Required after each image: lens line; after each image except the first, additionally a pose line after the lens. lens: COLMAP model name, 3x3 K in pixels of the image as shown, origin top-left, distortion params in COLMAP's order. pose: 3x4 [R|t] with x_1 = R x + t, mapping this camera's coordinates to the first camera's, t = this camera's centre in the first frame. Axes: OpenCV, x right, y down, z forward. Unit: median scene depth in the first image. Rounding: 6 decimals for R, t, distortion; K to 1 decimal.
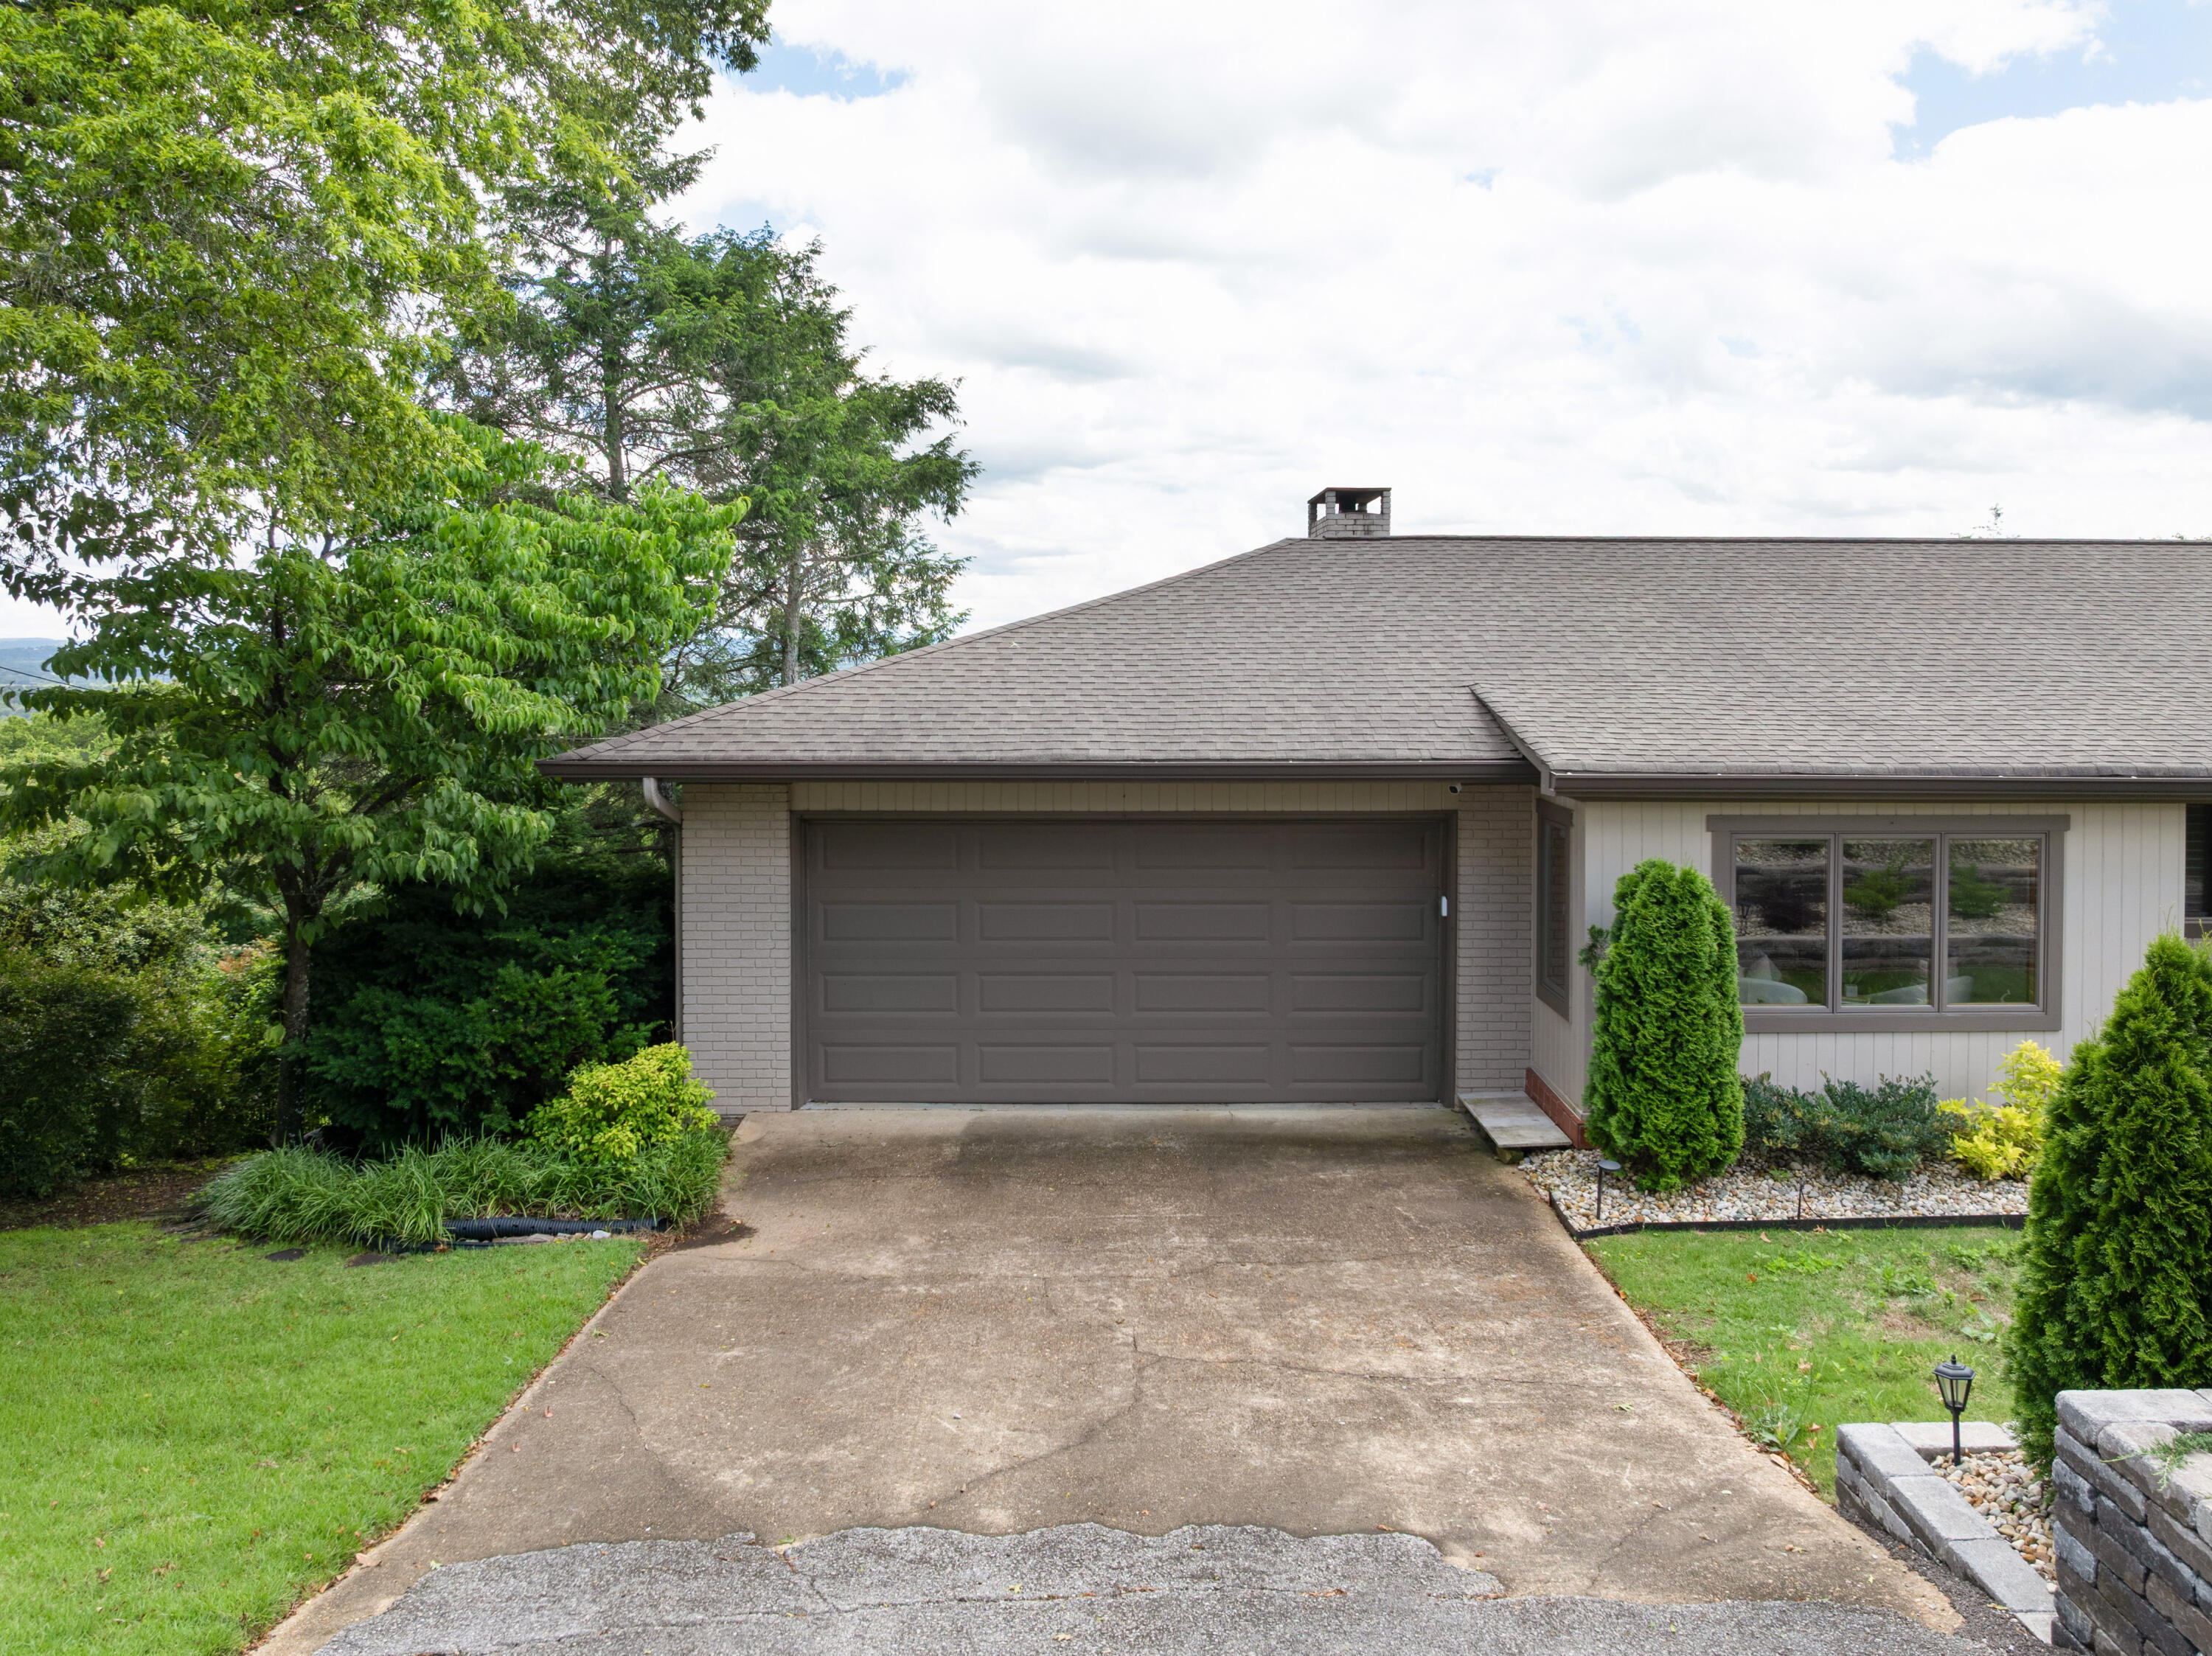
lens RADIAL K [[1639.3, 0, 1096.0], [0, 1639.3, 660.8], [0, 0, 1]] dist [-0.024078, -0.015849]
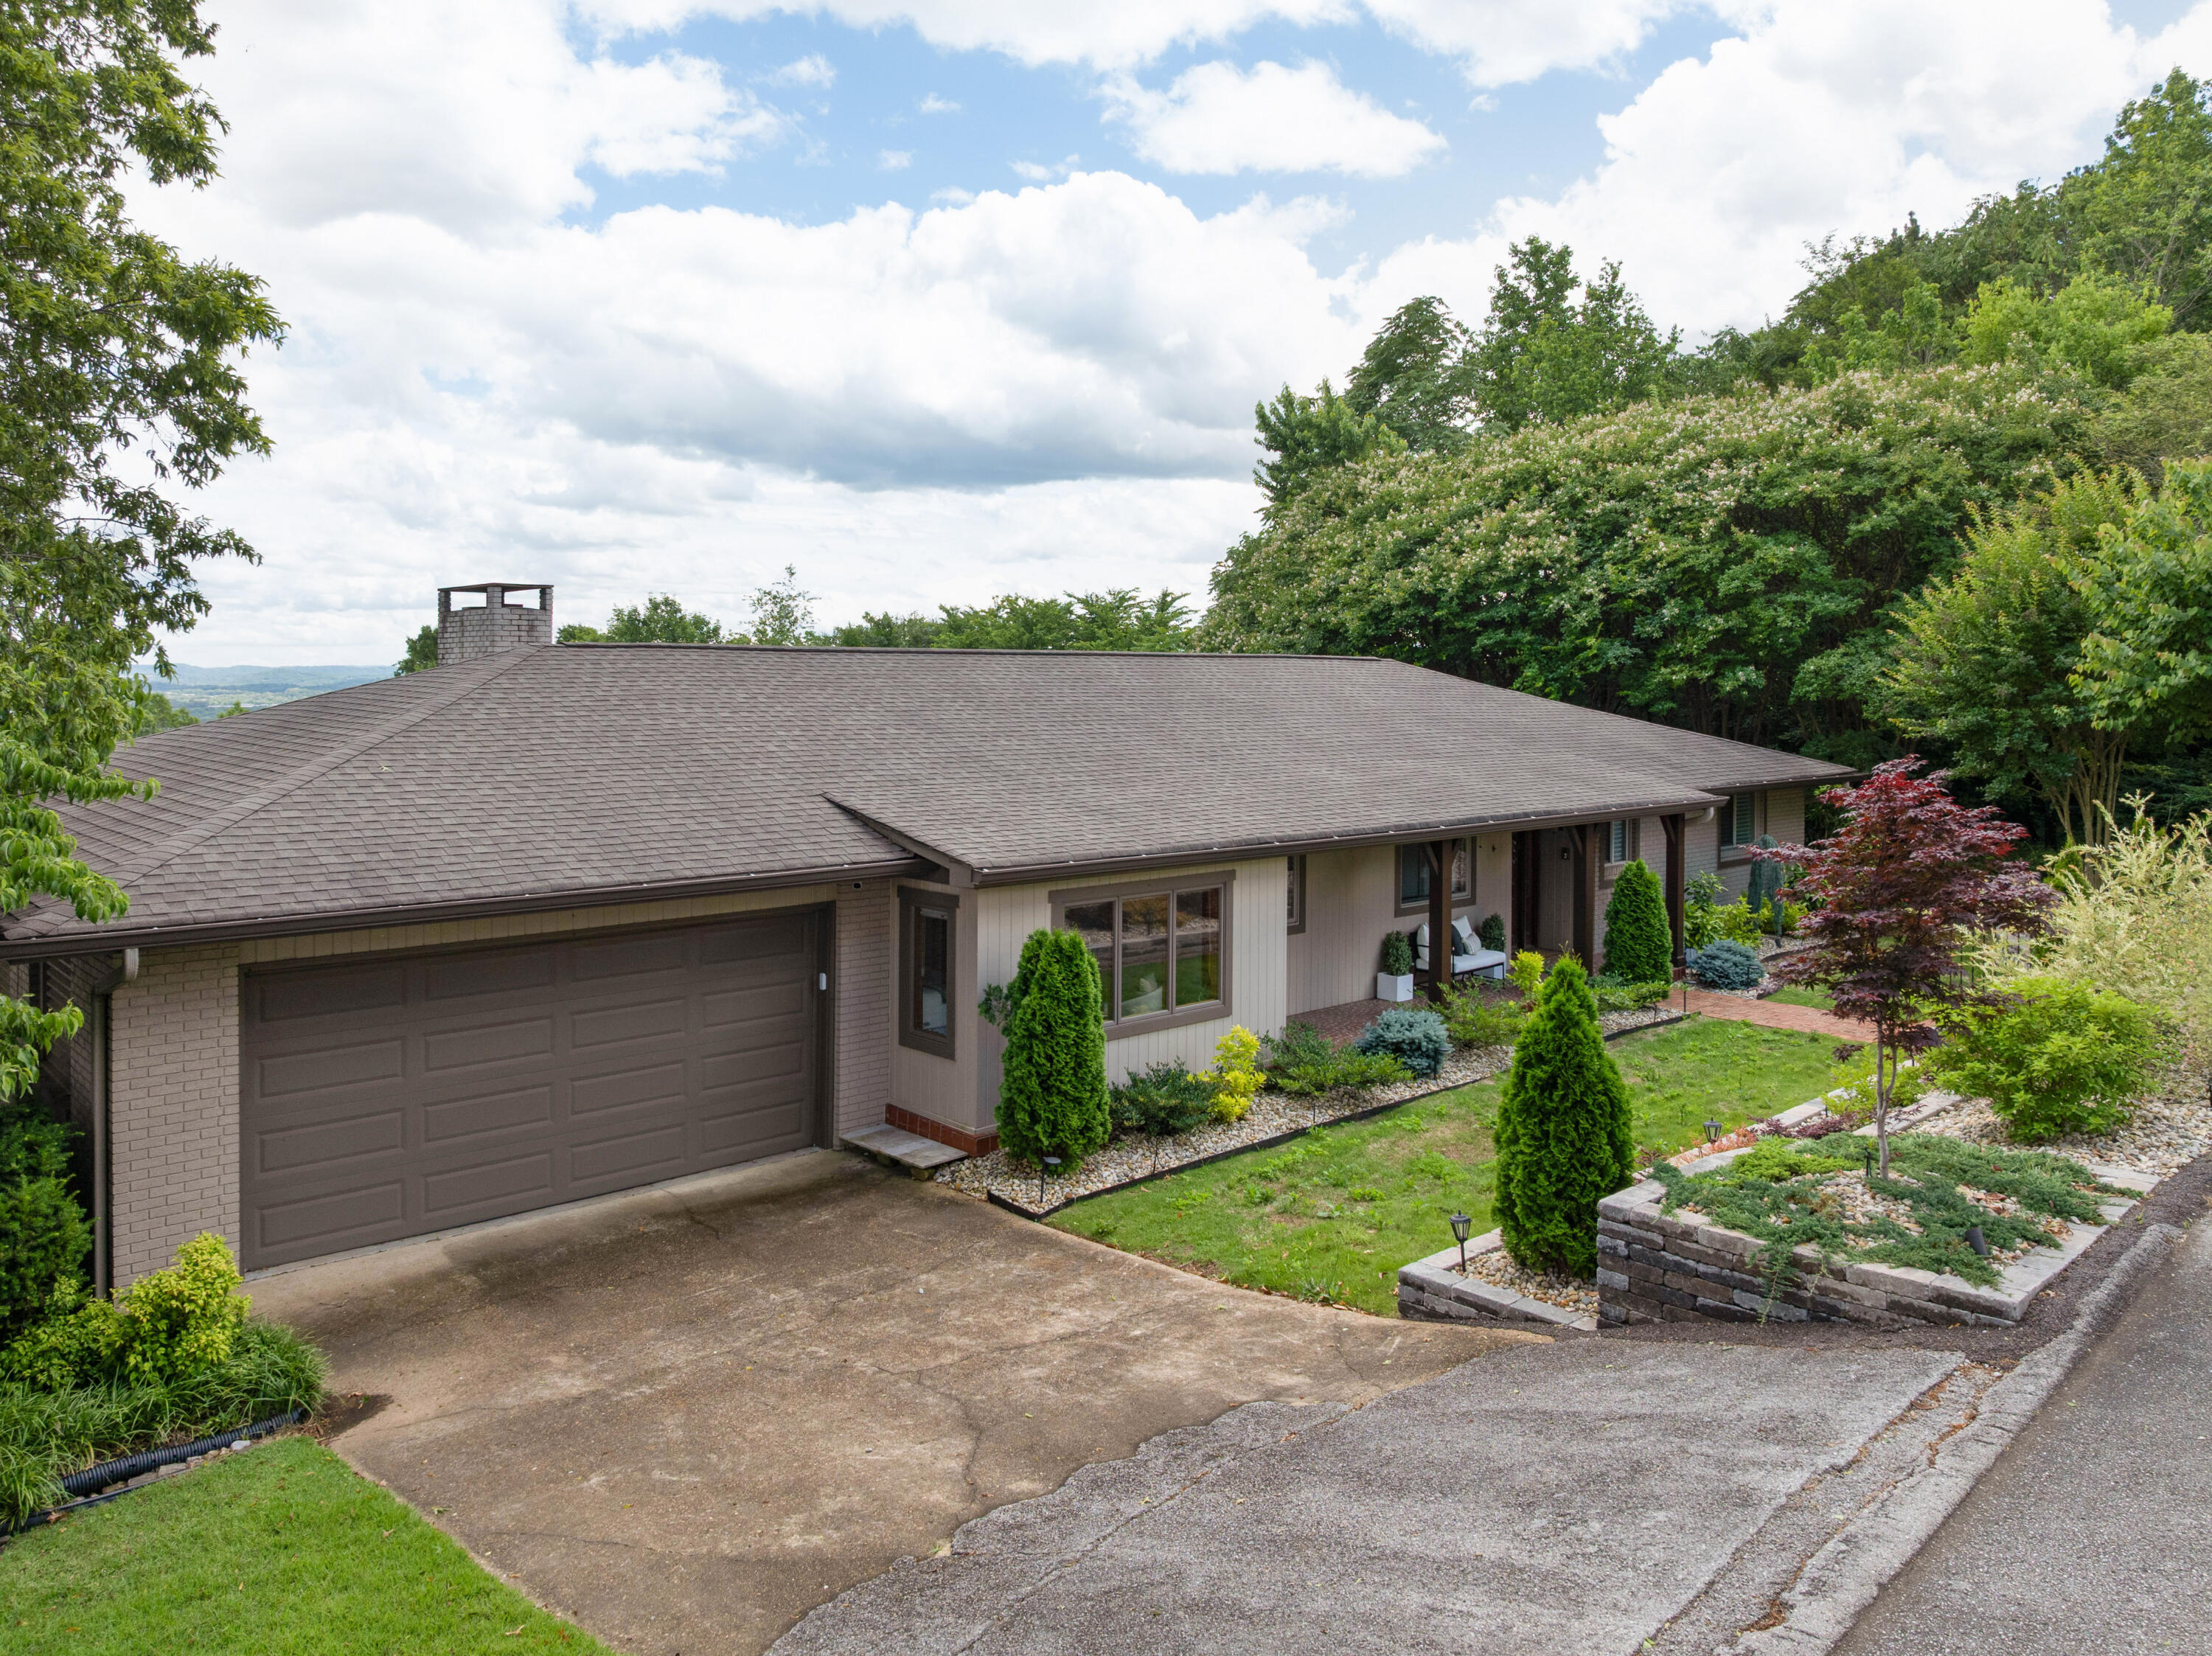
lens RADIAL K [[1639.3, 0, 1096.0], [0, 1639.3, 660.8], [0, 0, 1]] dist [-0.024078, -0.015849]
pose [[0.733147, 0.006256, 0.680042, -0.603826], [0.003674, 0.999907, -0.013159, -0.090654], [-0.680061, 0.012146, 0.733055, -0.025856]]
